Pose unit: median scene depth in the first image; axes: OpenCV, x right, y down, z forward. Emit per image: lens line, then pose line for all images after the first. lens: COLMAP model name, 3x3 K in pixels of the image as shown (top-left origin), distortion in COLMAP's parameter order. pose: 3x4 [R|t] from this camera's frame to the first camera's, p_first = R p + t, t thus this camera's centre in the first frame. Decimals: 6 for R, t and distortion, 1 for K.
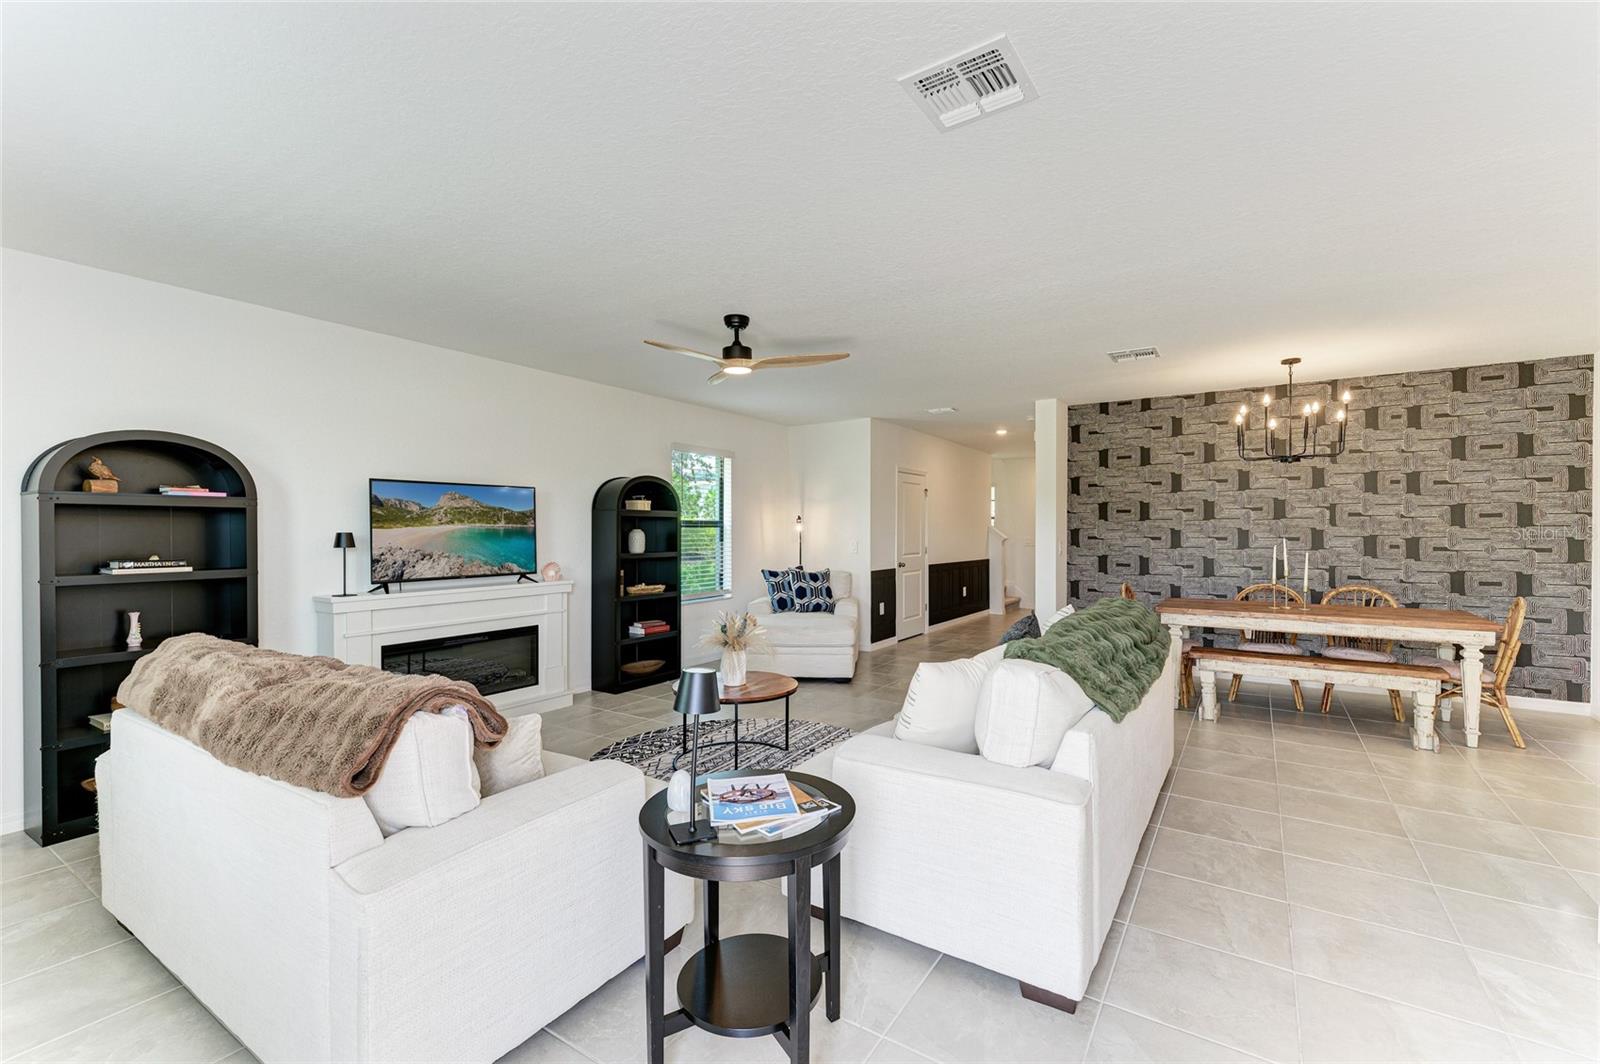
lens RADIAL K [[675.8, 0, 796.2], [0, 675.8, 537.4], [0, 0, 1]] dist [0.013058, -0.003665]
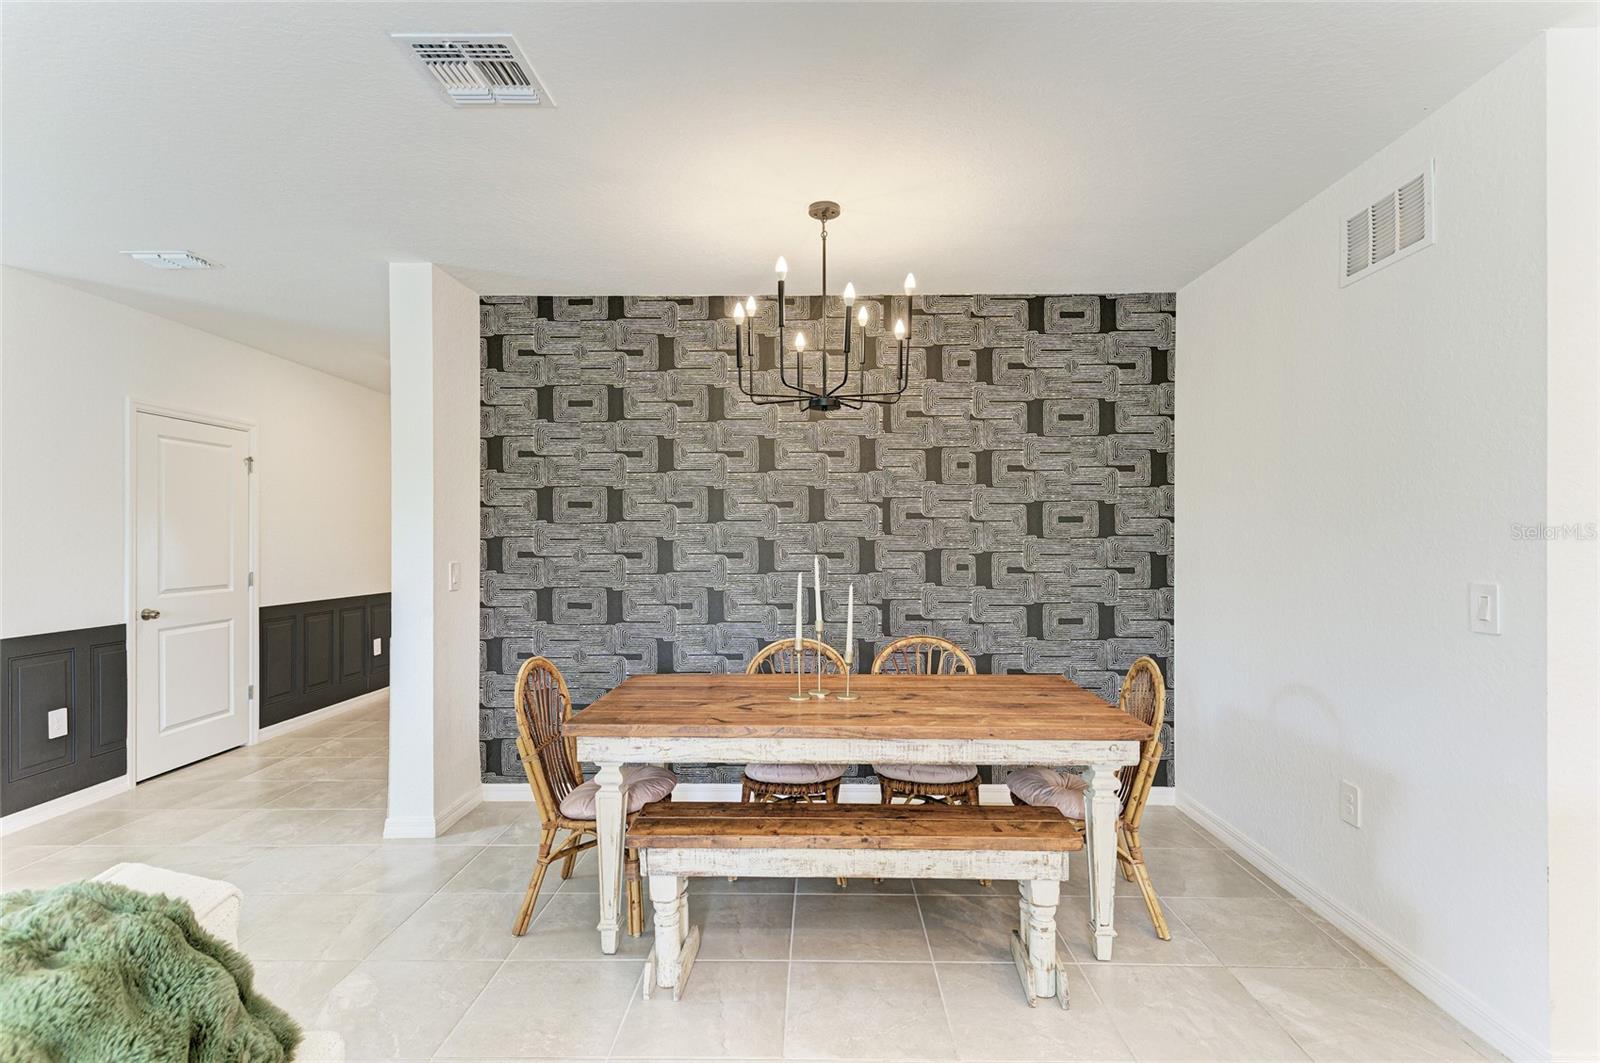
lens RADIAL K [[759.3, 0, 807.1], [0, 759.3, 538.4], [0, 0, 1]] dist [0.023011, -0.001371]
pose [[0.838989, 0.002895, 0.544140, 0.375097], [0.003030, 0.999945, -0.009991, -0.006707], [-0.544139, 0.010031, 0.838935, 0.489567]]
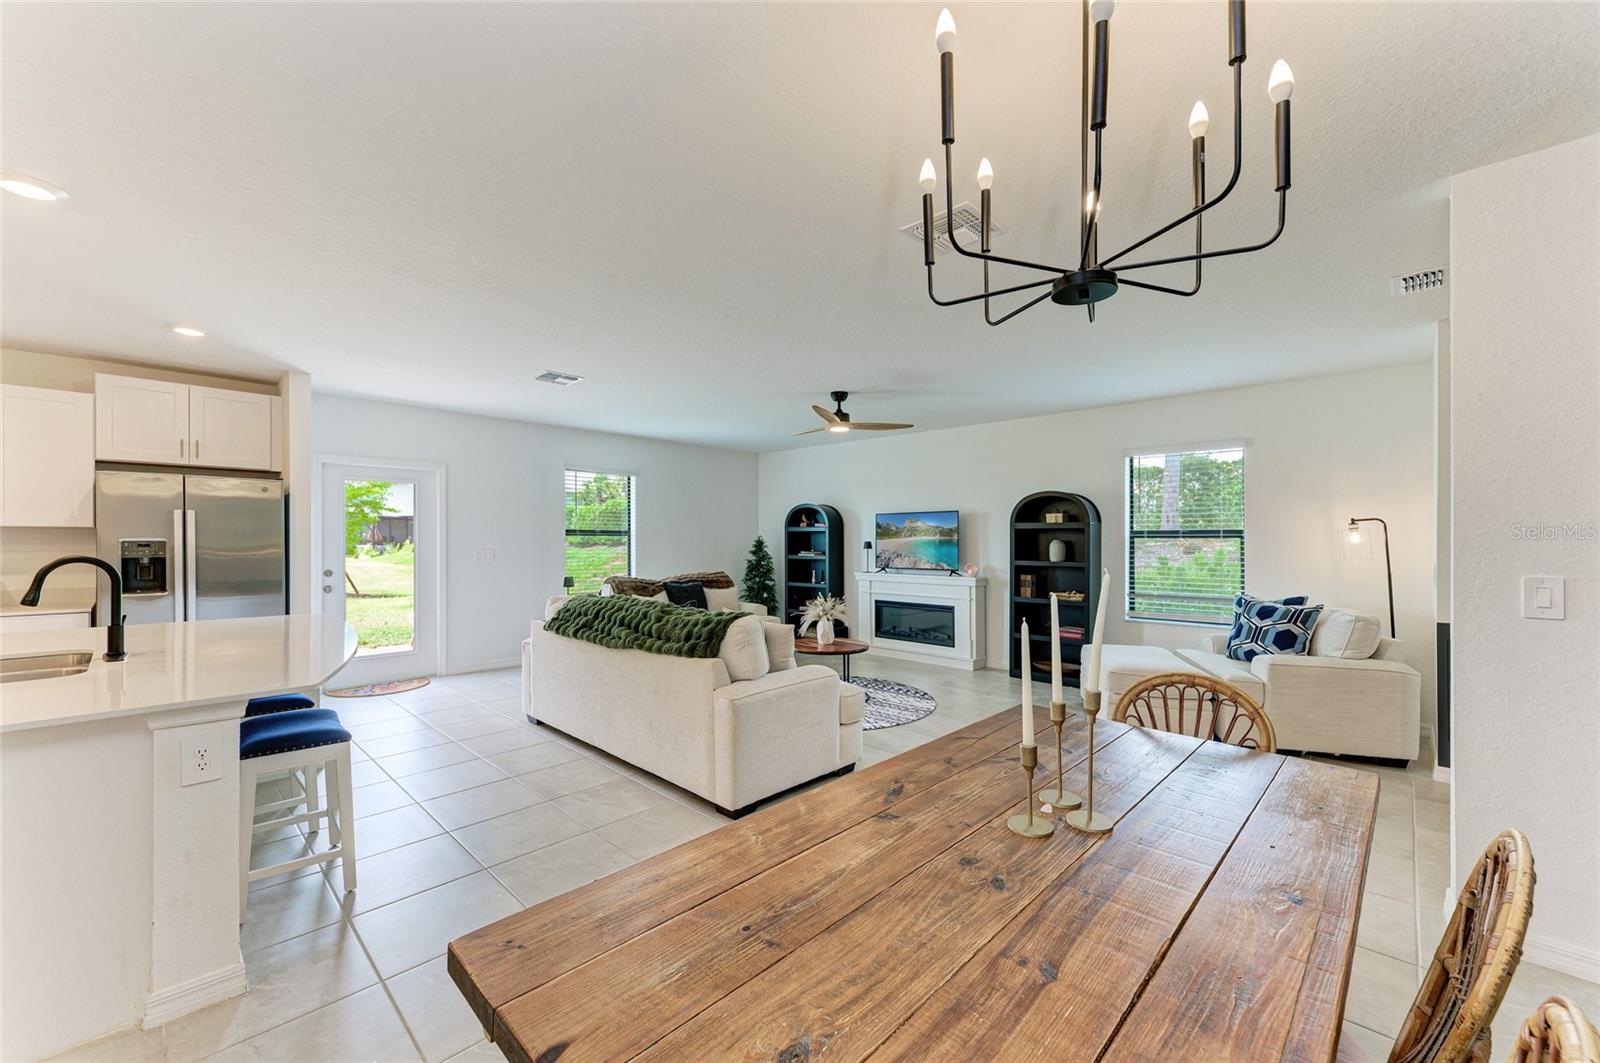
lens RADIAL K [[619.9, 0, 797.4], [0, 619.9, 538.6], [0, 0, 1]] dist [0.002791, 0.000104]
pose [[-0.179090, -0.000416, -0.983833, 0.926861], [-0.010068, 0.999948, 0.001410, -0.013033], [0.983781, 0.010158, -0.179085, 0.867088]]
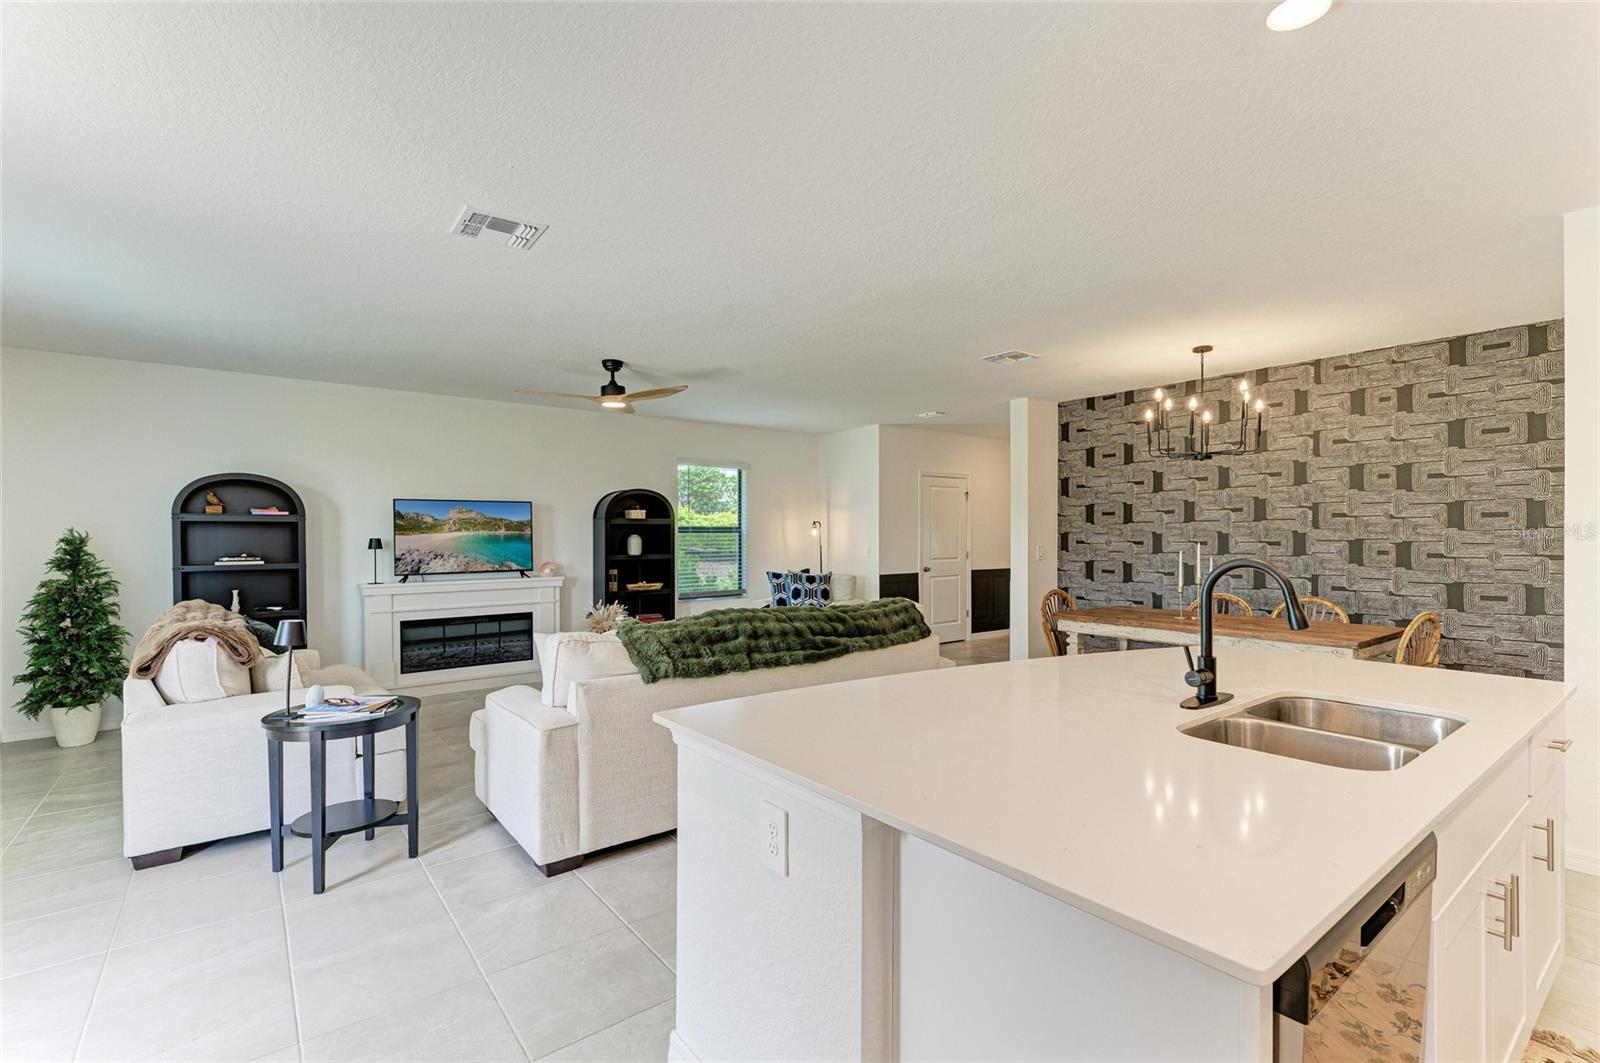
lens RADIAL K [[718.7, 0, 797.3], [0, 718.7, 544.3], [0, 0, 1]] dist [0.013616, -0.000210]
pose [[0.945887, 0.001085, -0.324496, 0.487479], [0.000095, 0.999993, 0.003622, -0.000181], [0.324497, -0.003457, 0.945880, -0.090972]]
